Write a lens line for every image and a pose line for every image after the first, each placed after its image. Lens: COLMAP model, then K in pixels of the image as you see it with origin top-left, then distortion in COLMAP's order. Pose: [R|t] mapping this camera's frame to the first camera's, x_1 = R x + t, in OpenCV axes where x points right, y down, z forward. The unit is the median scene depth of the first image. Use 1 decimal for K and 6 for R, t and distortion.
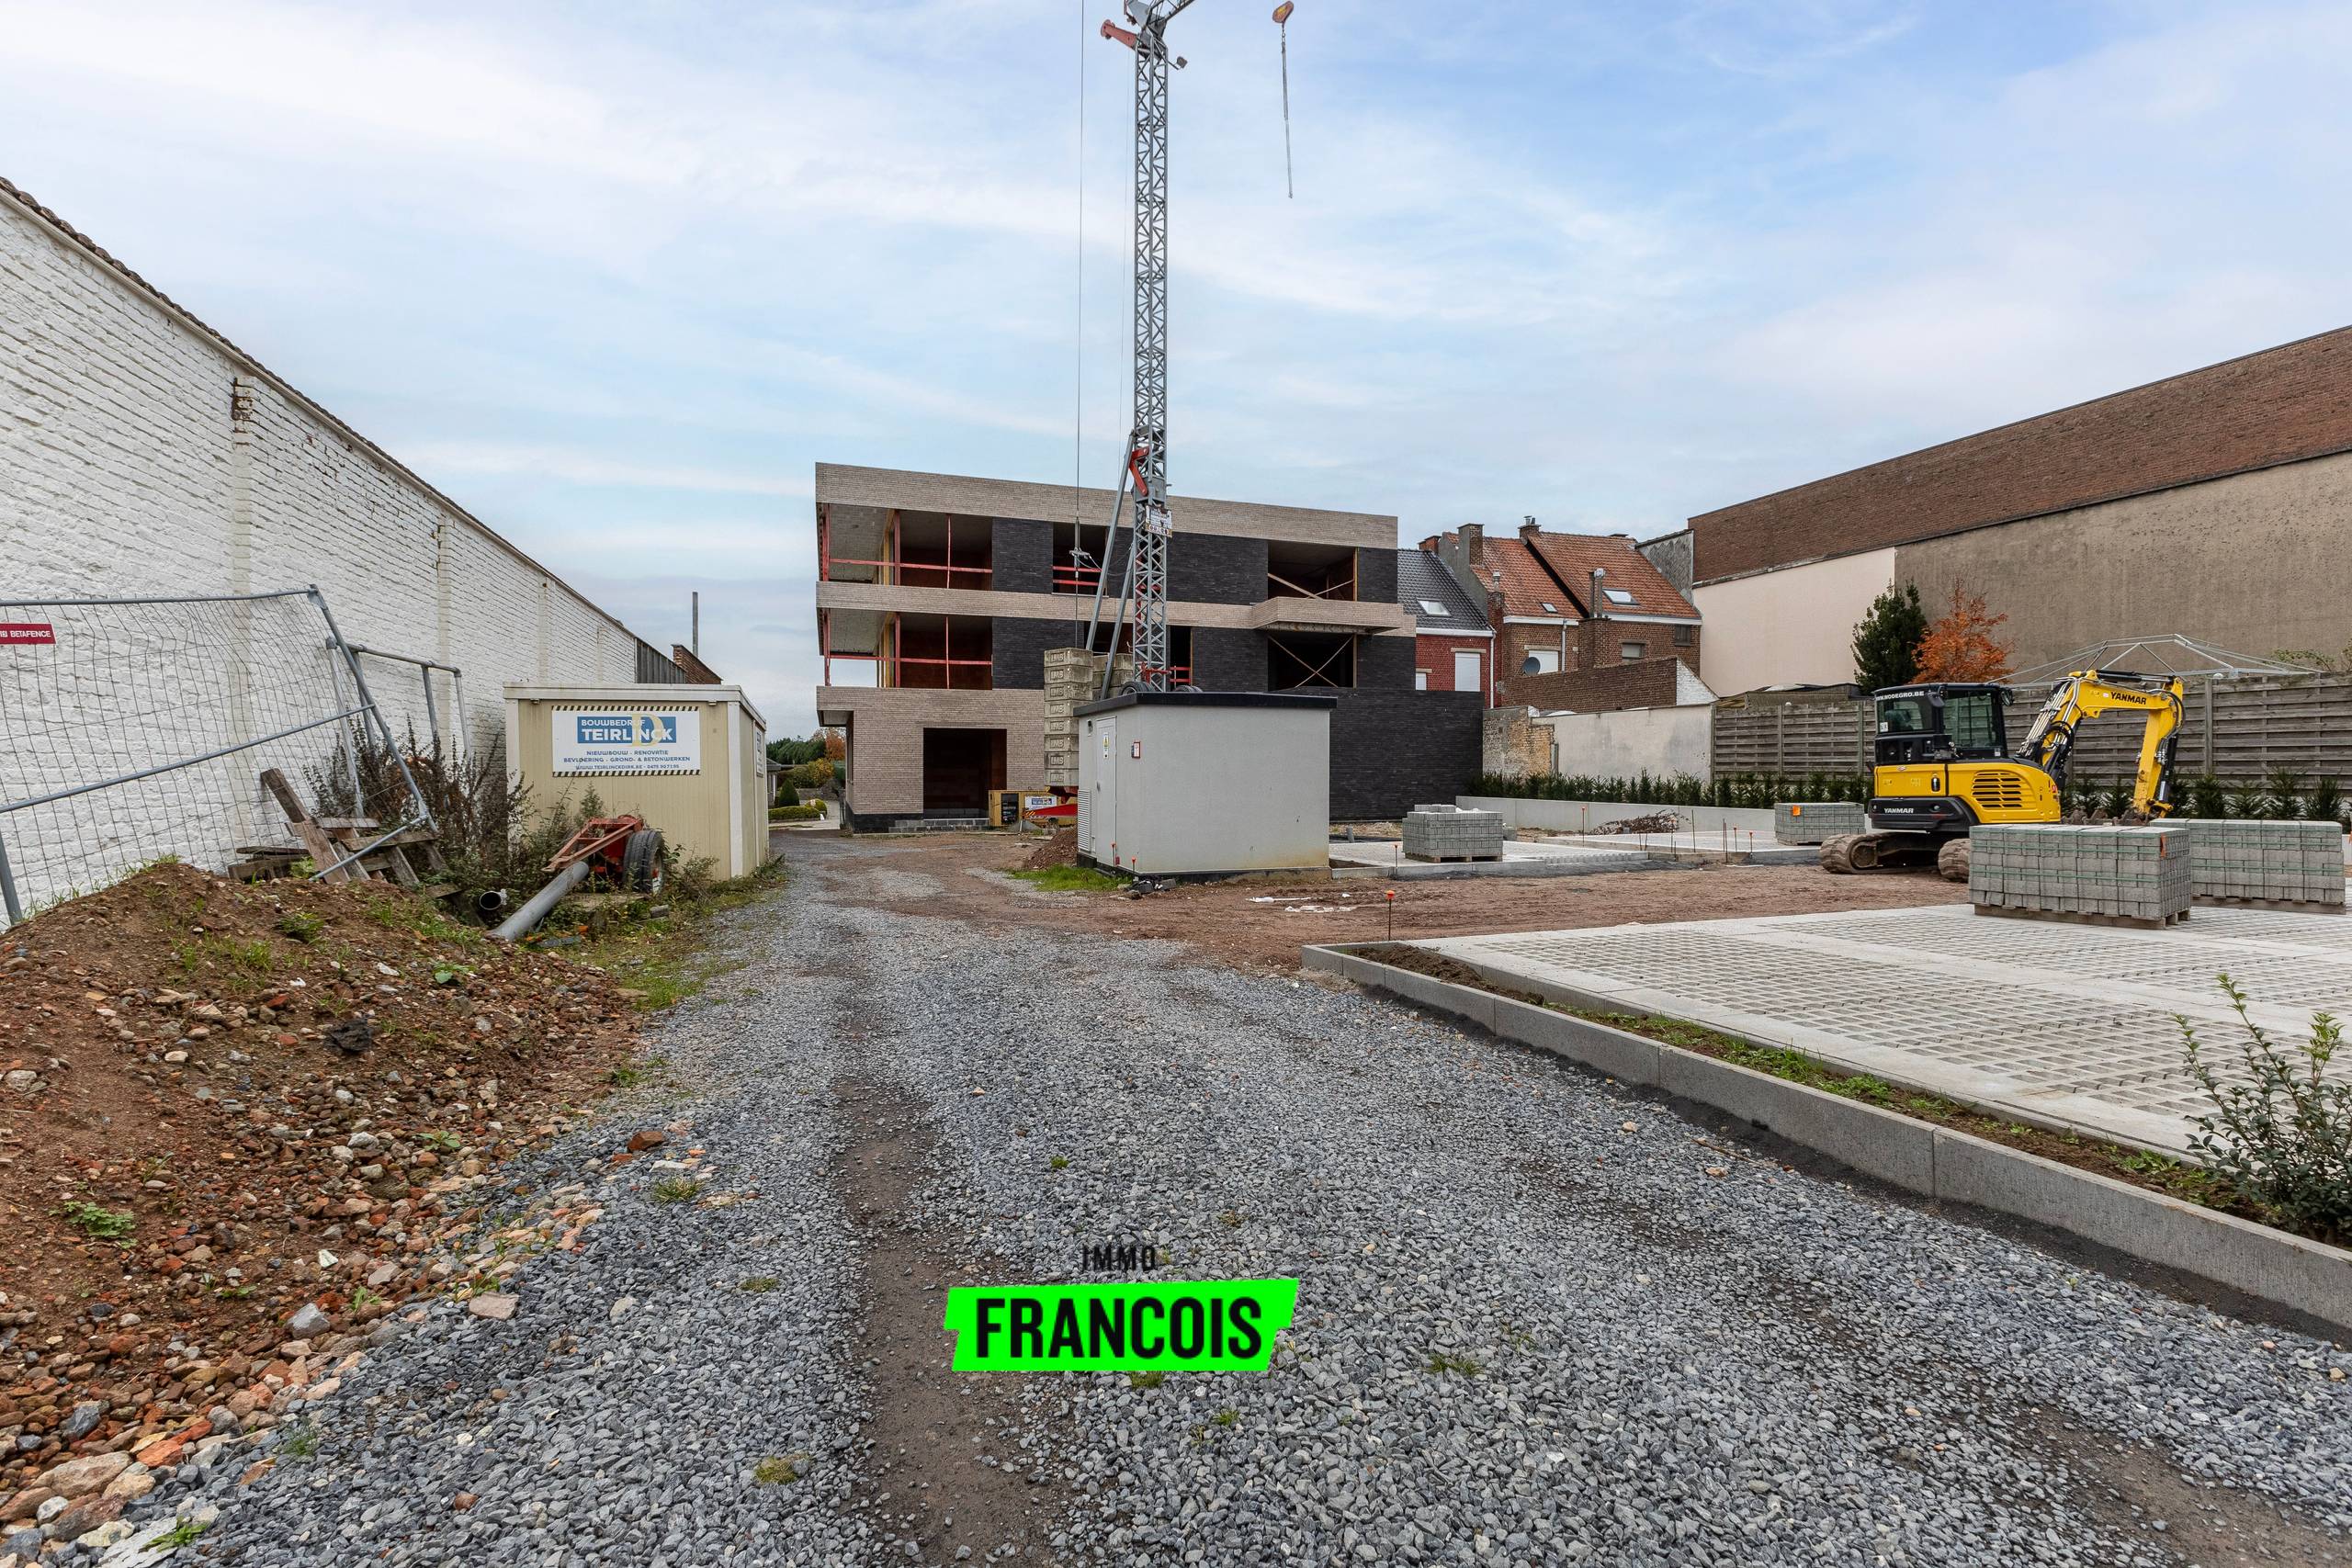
lens RADIAL K [[1021.1, 0, 1176.0], [0, 1021.1, 784.0], [0, 0, 1]] dist [0.007072, -0.000056]
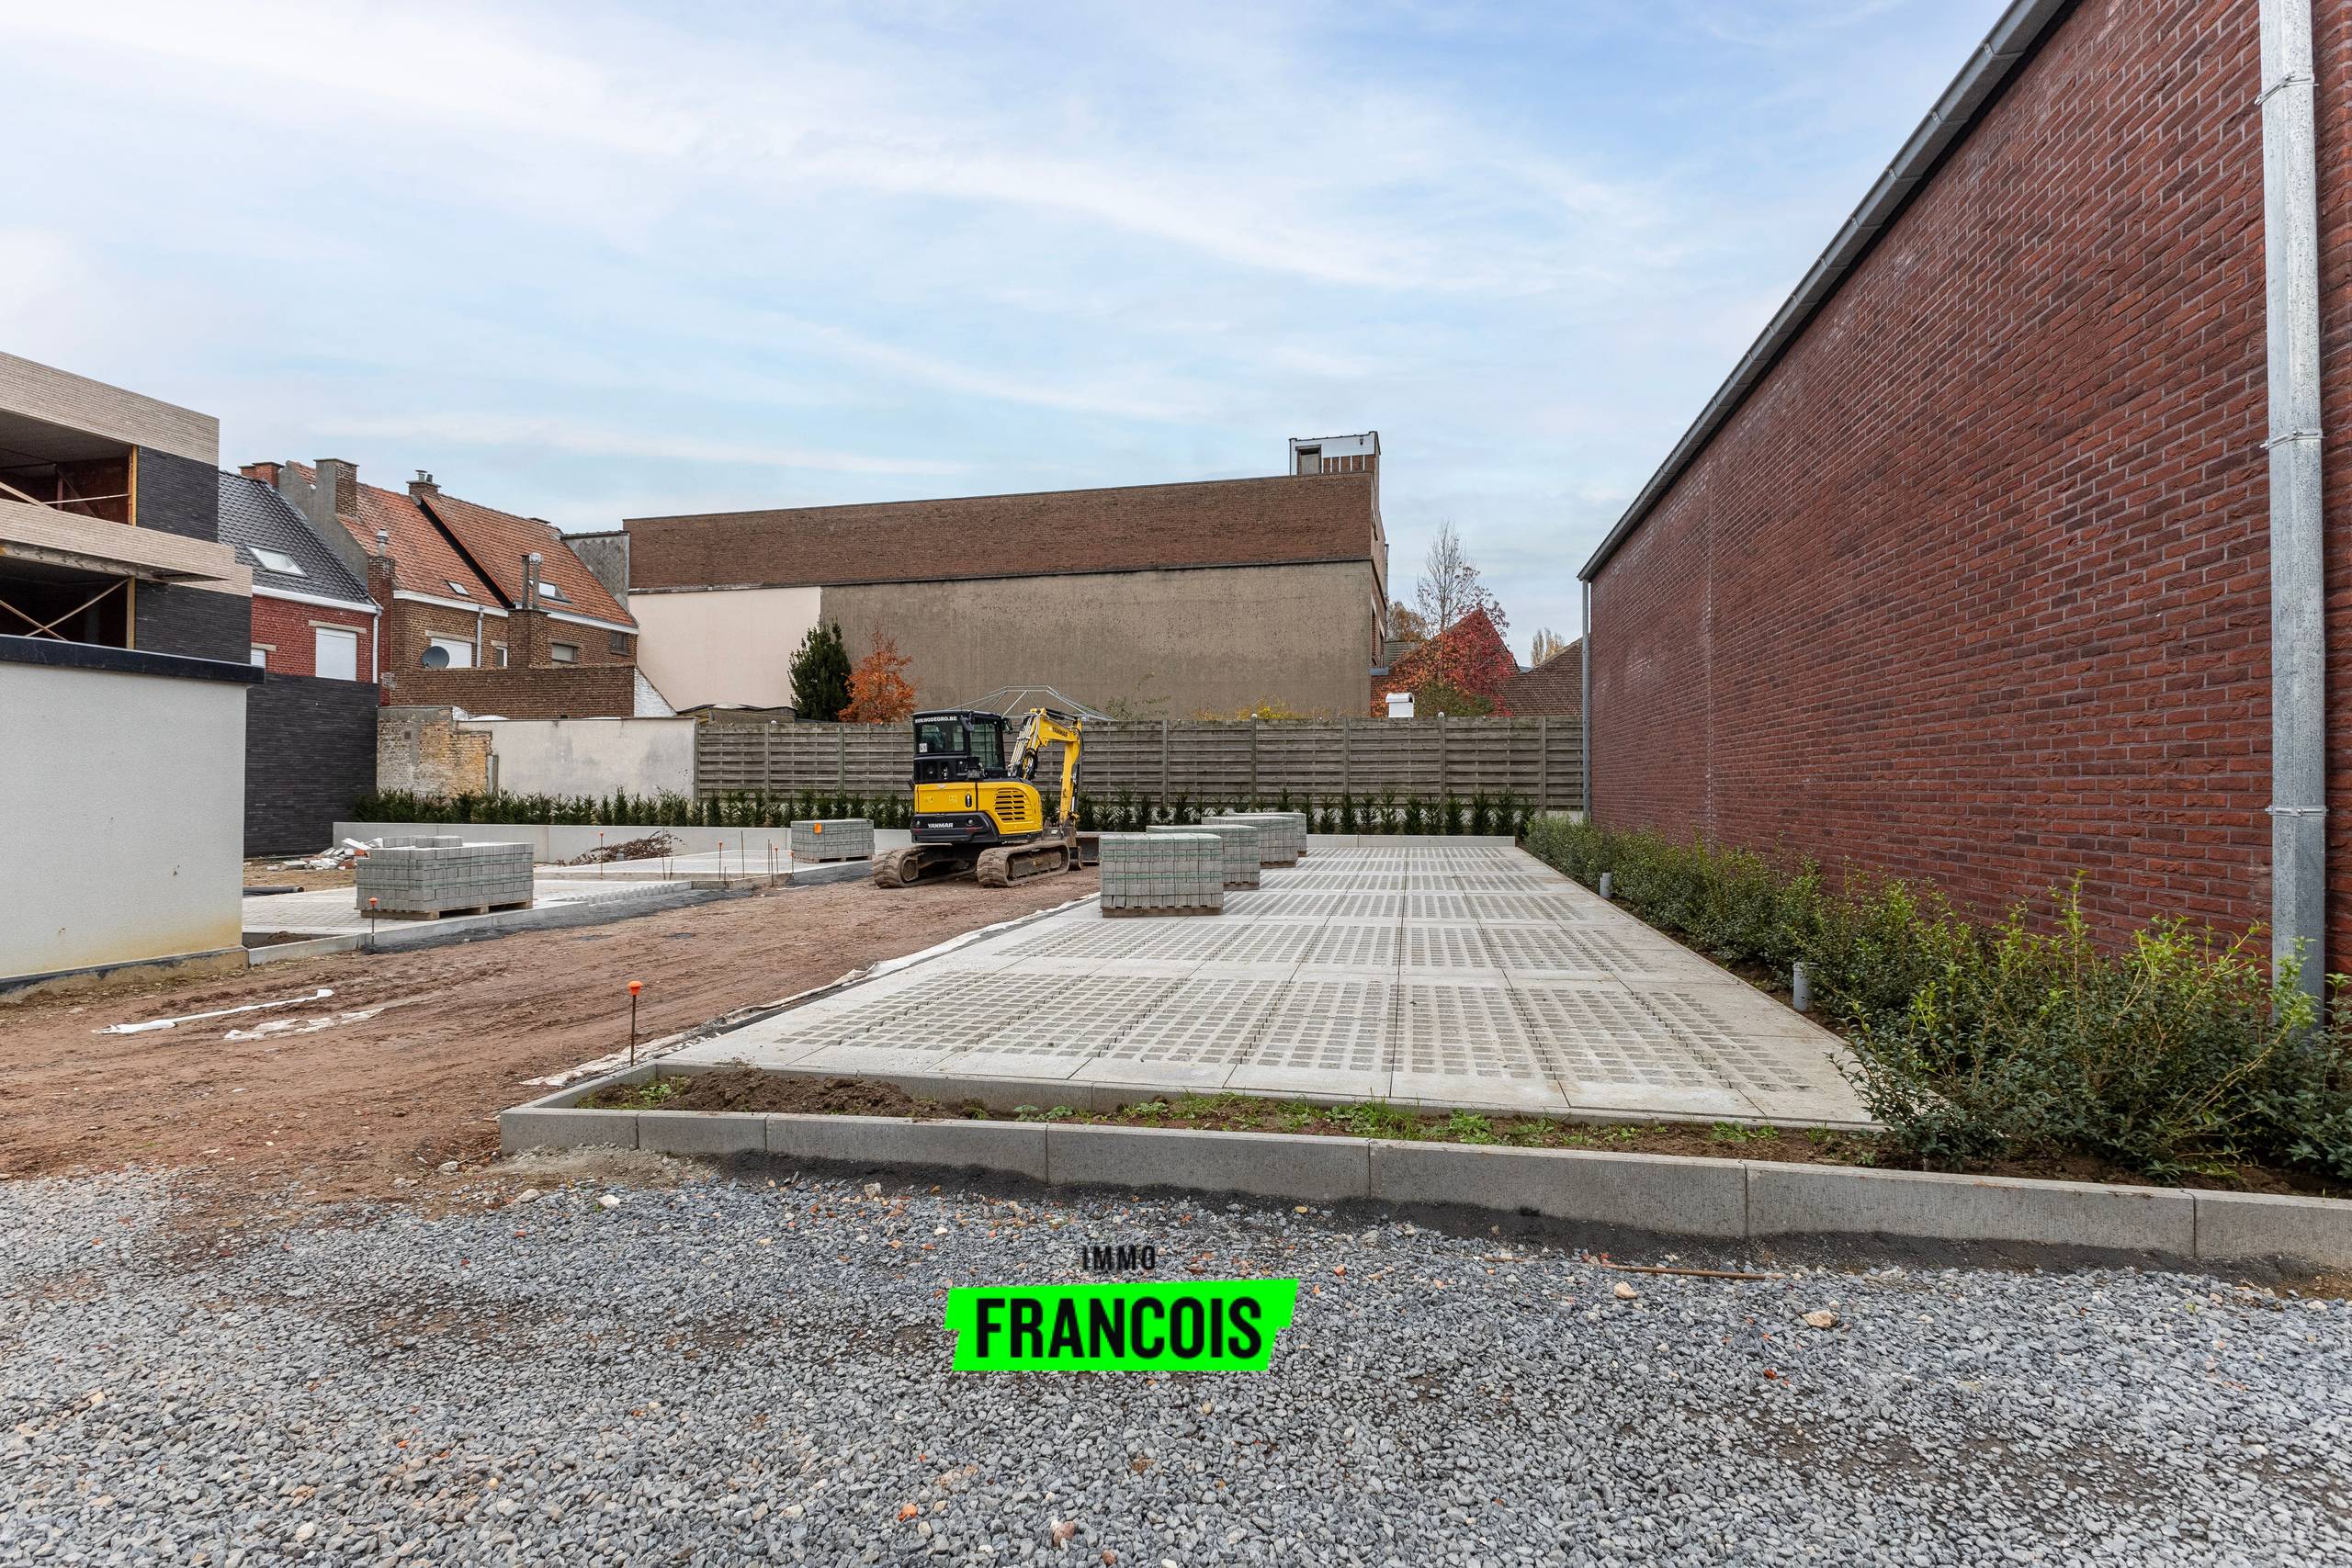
lens RADIAL K [[1021.1, 0, 1176.0], [0, 1021.1, 784.0], [0, 0, 1]] dist [0.007072, -0.000056]
pose [[0.524635, 0.005478, 0.851309, -0.046575], [0.009628, 0.999877, -0.012368, -0.001149], [-0.851273, 0.014685, 0.524518, 0.128721]]
